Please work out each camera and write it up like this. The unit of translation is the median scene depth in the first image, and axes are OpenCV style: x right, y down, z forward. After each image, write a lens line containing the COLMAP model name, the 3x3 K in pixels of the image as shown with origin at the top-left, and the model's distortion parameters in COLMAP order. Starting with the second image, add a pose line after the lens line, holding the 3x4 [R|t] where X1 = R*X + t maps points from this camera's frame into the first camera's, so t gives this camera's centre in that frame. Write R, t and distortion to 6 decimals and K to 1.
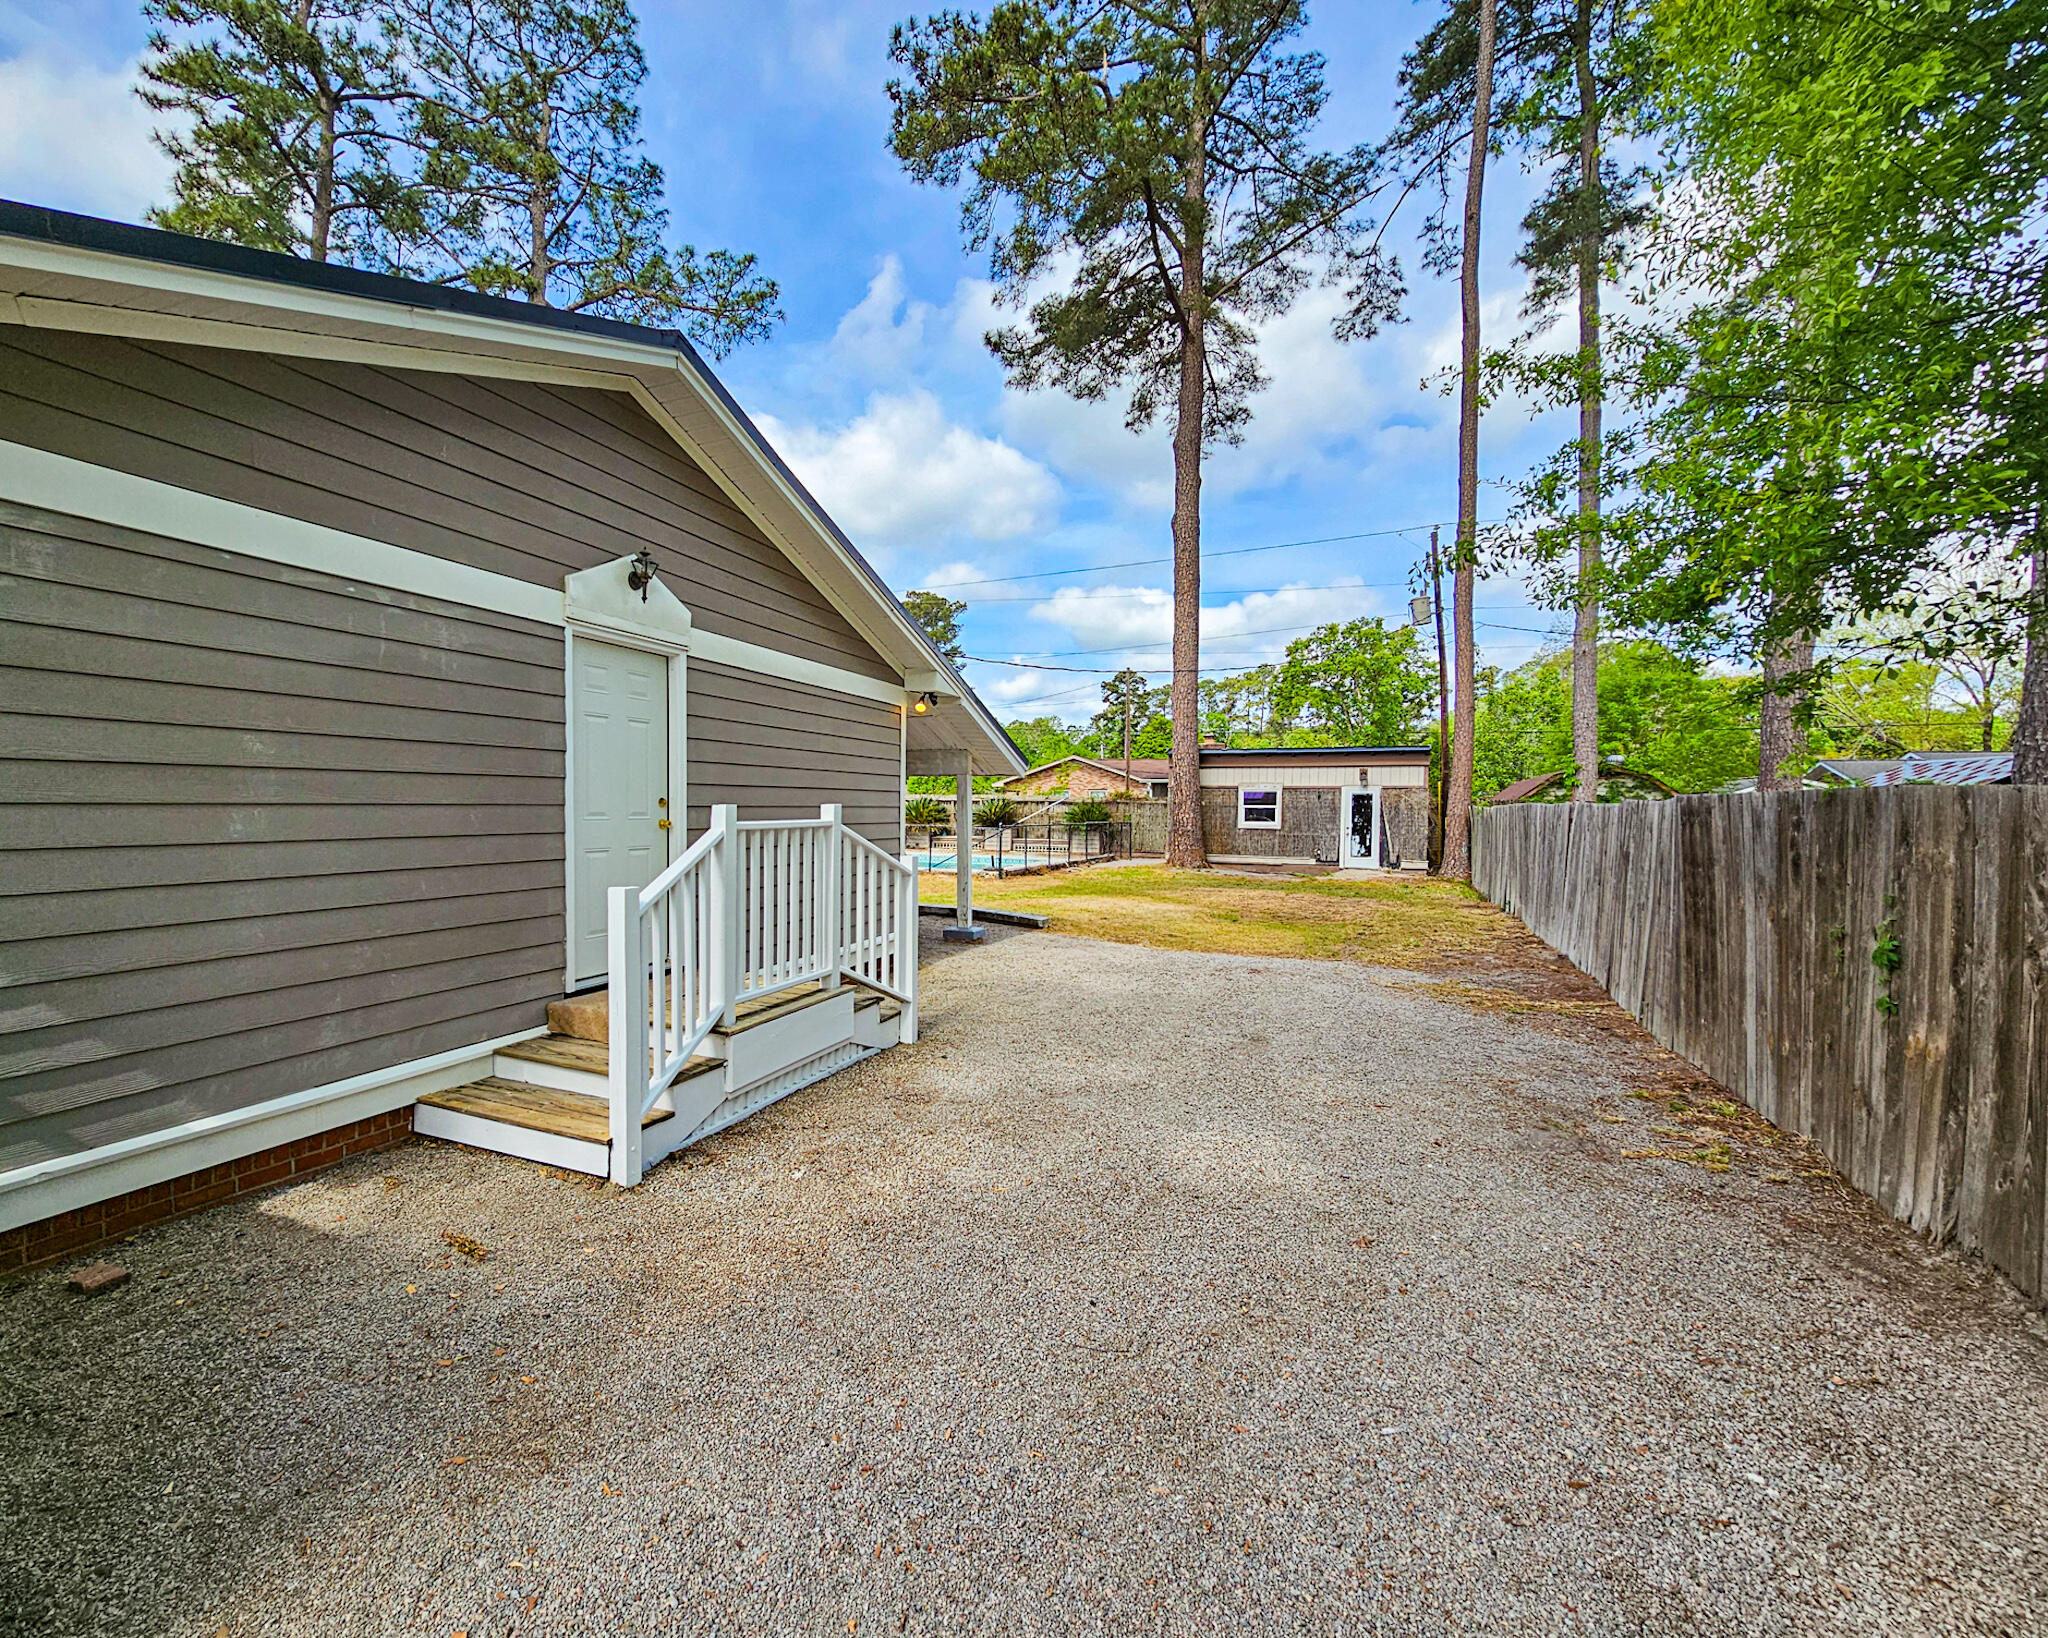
lens RADIAL K [[879.8, 0, 973.2], [0, 879.8, 837.3], [0, 0, 1]] dist [0.000390, -0.000232]
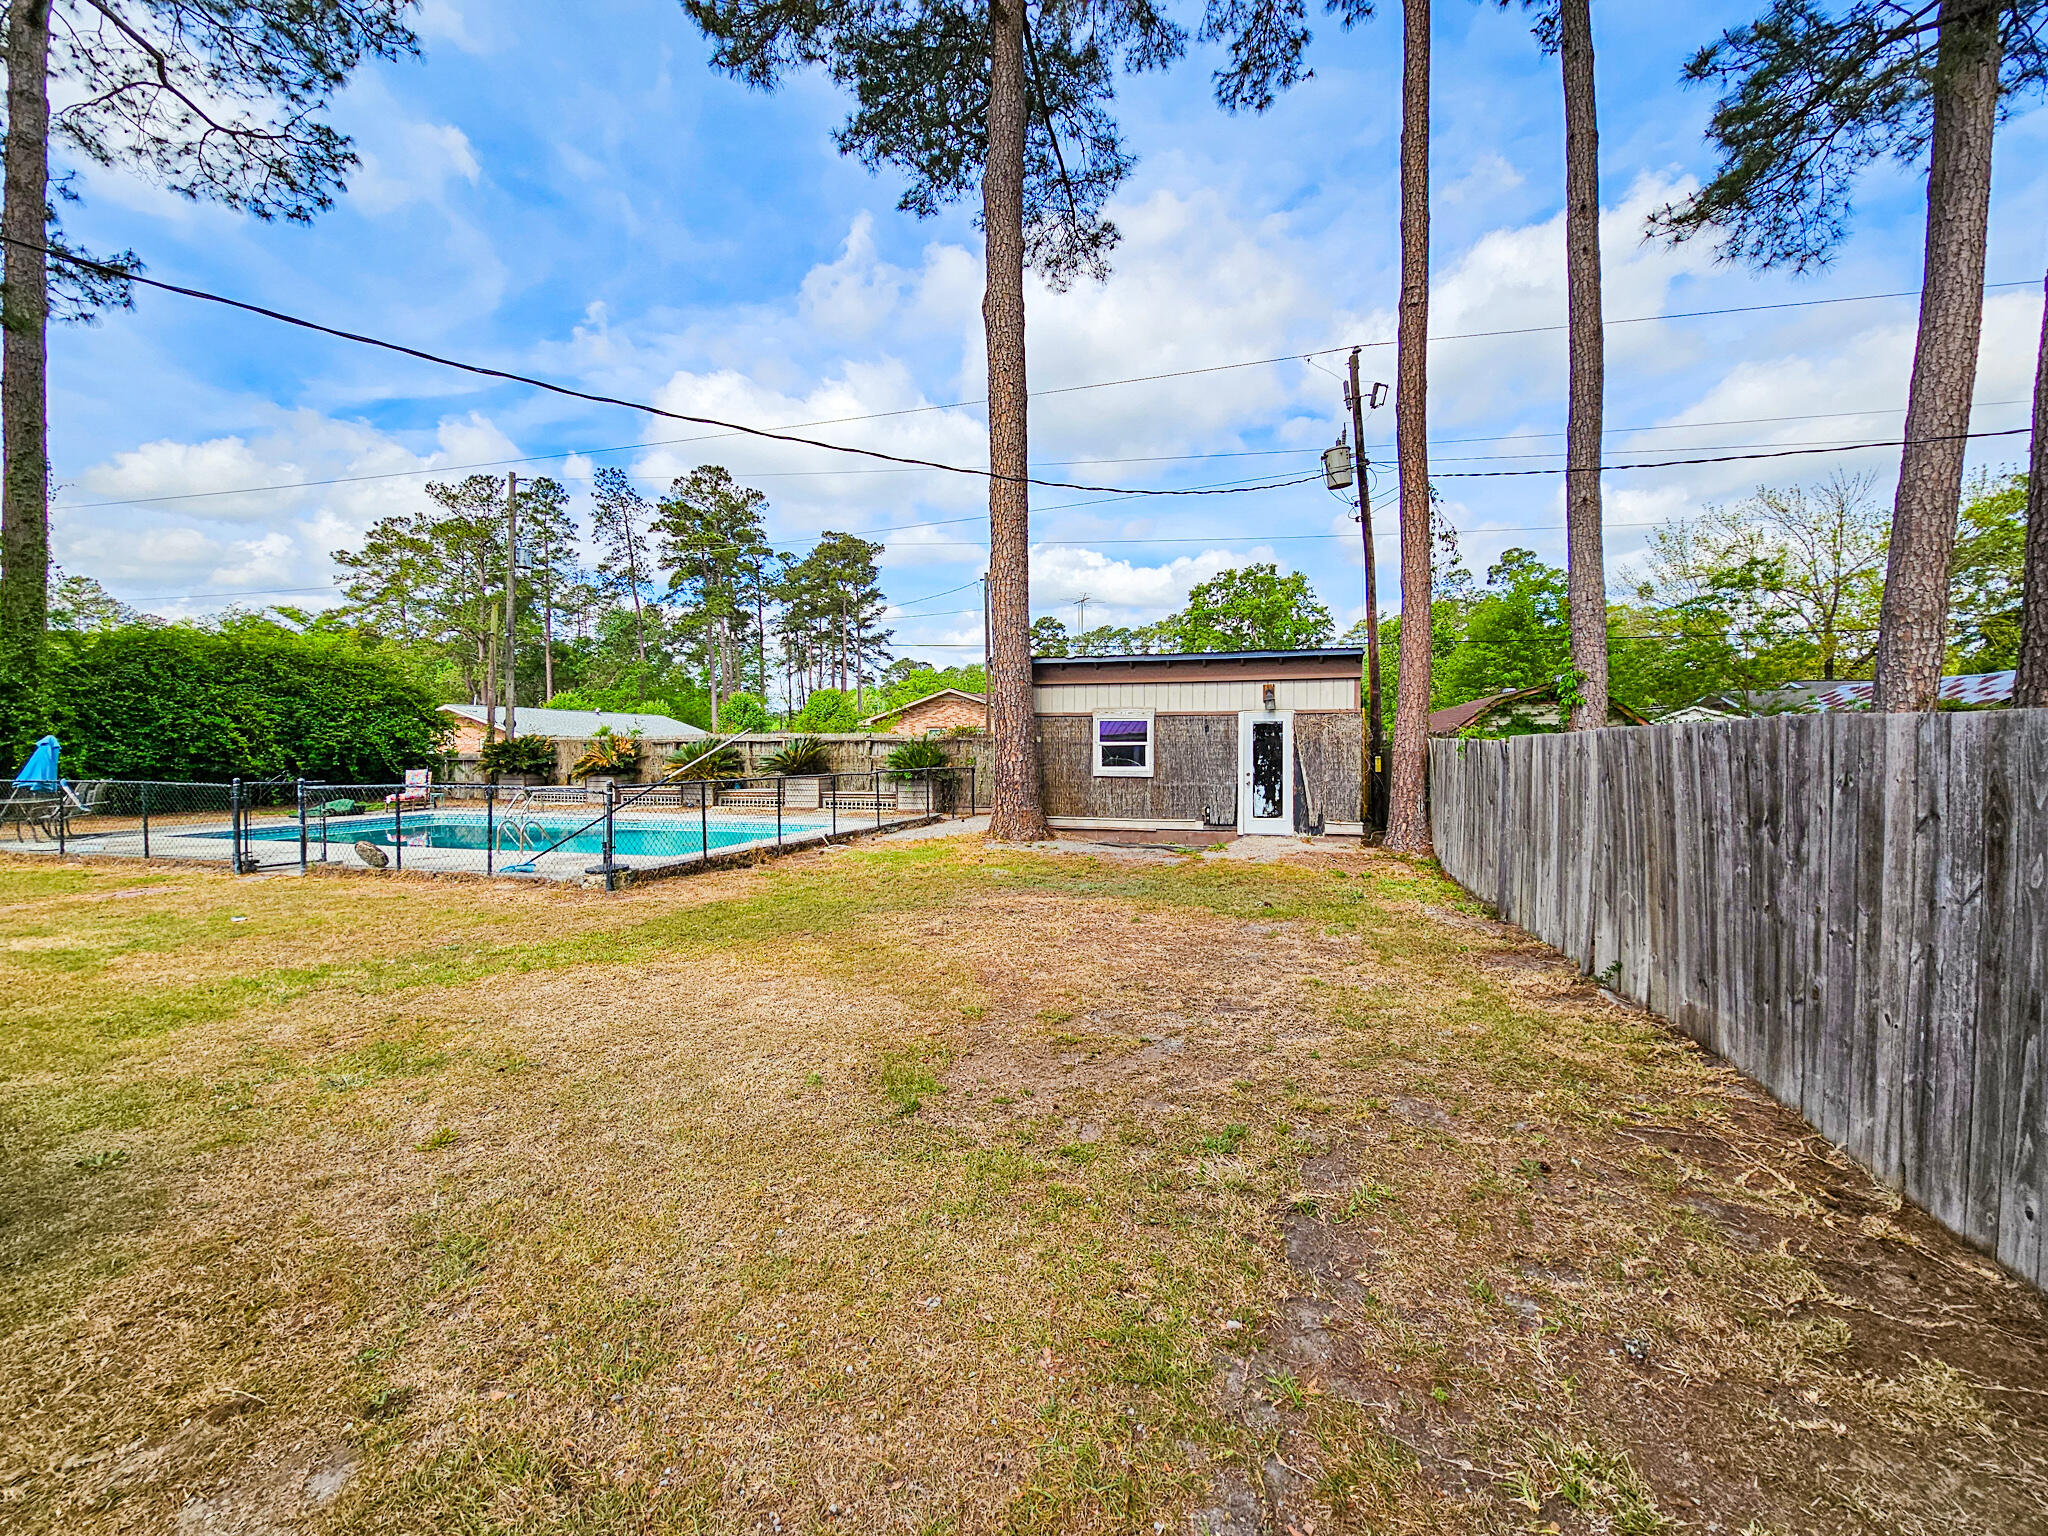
lens RADIAL K [[801.1, 0, 1078.9], [0, 801.1, 769.9], [0, 0, 1]] dist [-0.000924, -0.000040]
pose [[0.981221, -0.017807, 0.192064, 0.173587], [0.019245, 0.999799, -0.005621, -0.012068], [-0.191926, 0.009212, 0.981366, 0.406007]]
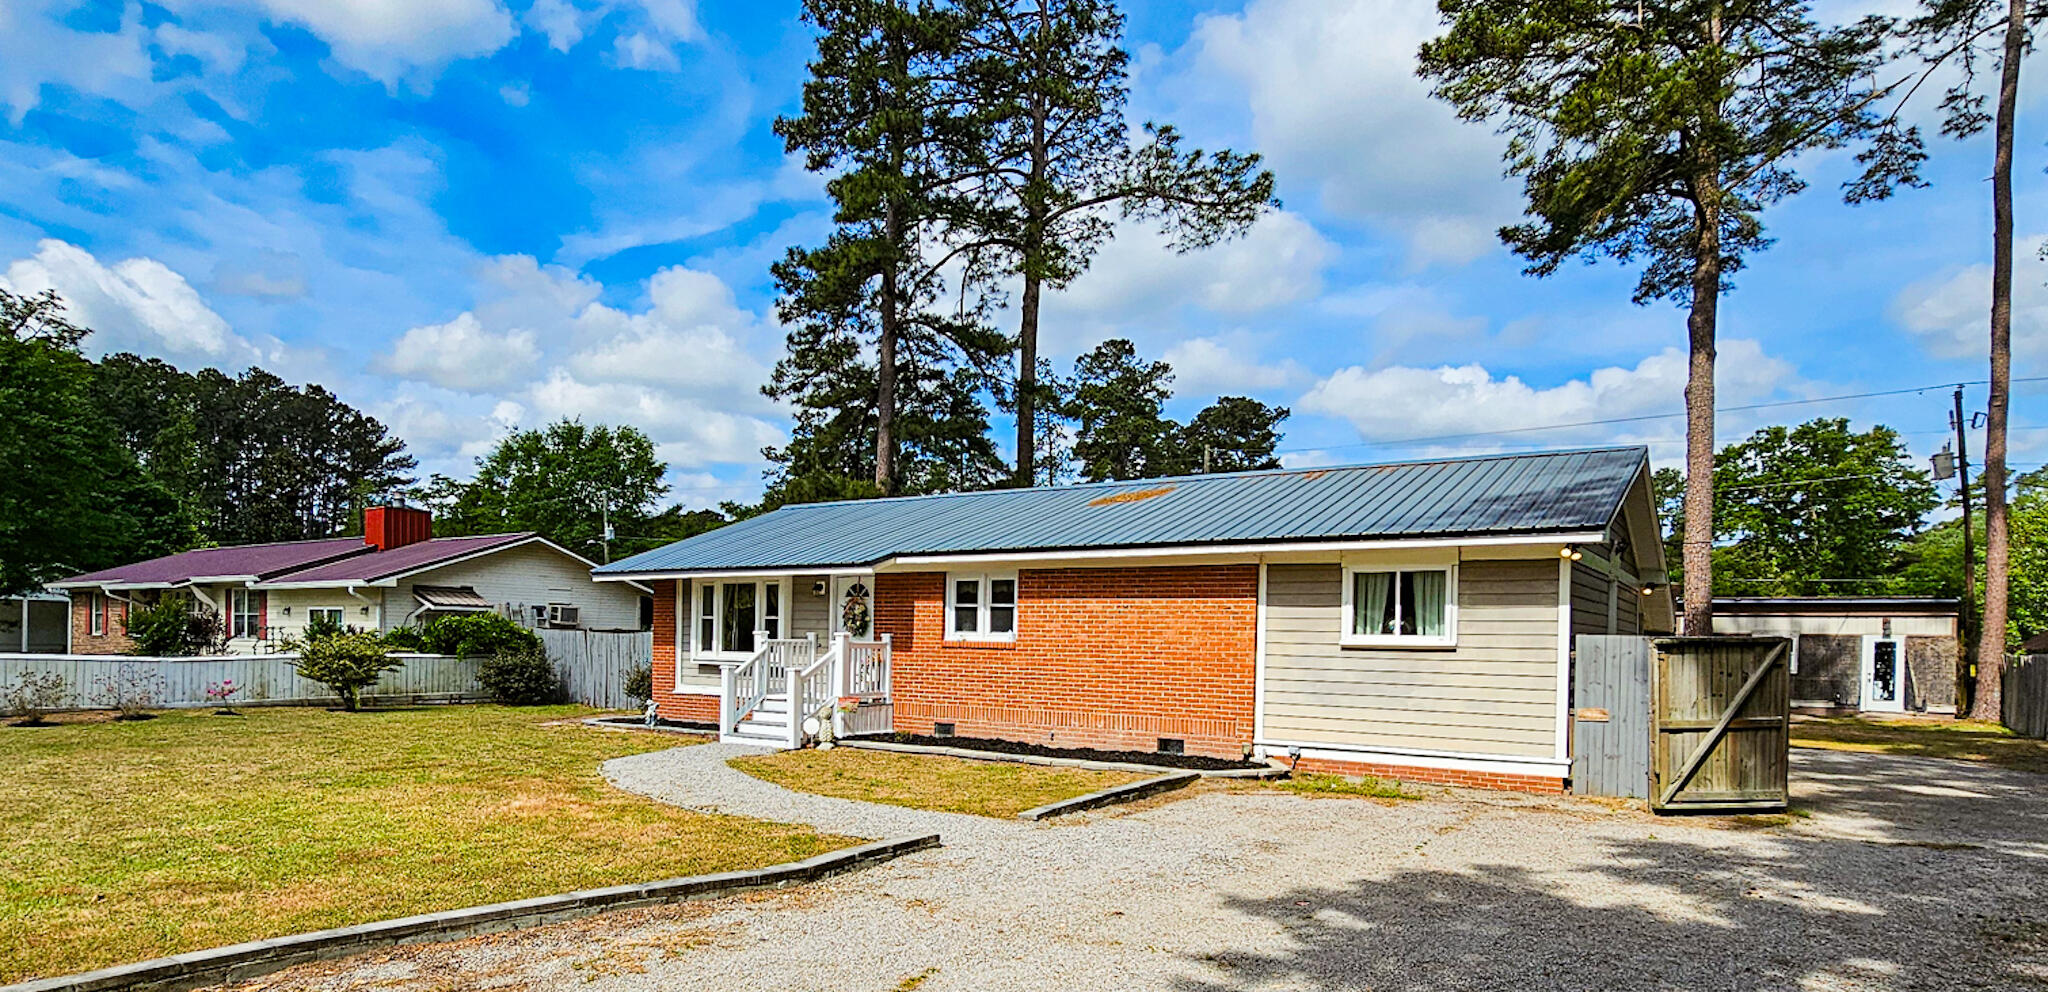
lens RADIAL K [[1118.5, 0, 1021.3], [0, 1118.5, 659.0], [0, 0, 1]] dist [0.000920, 0.000871]
pose [[0.983241, 0.011410, -0.181955, -0.319342], [-0.015780, 0.999620, -0.022585, 0.017438], [0.181628, 0.025077, 0.983047, -0.492608]]
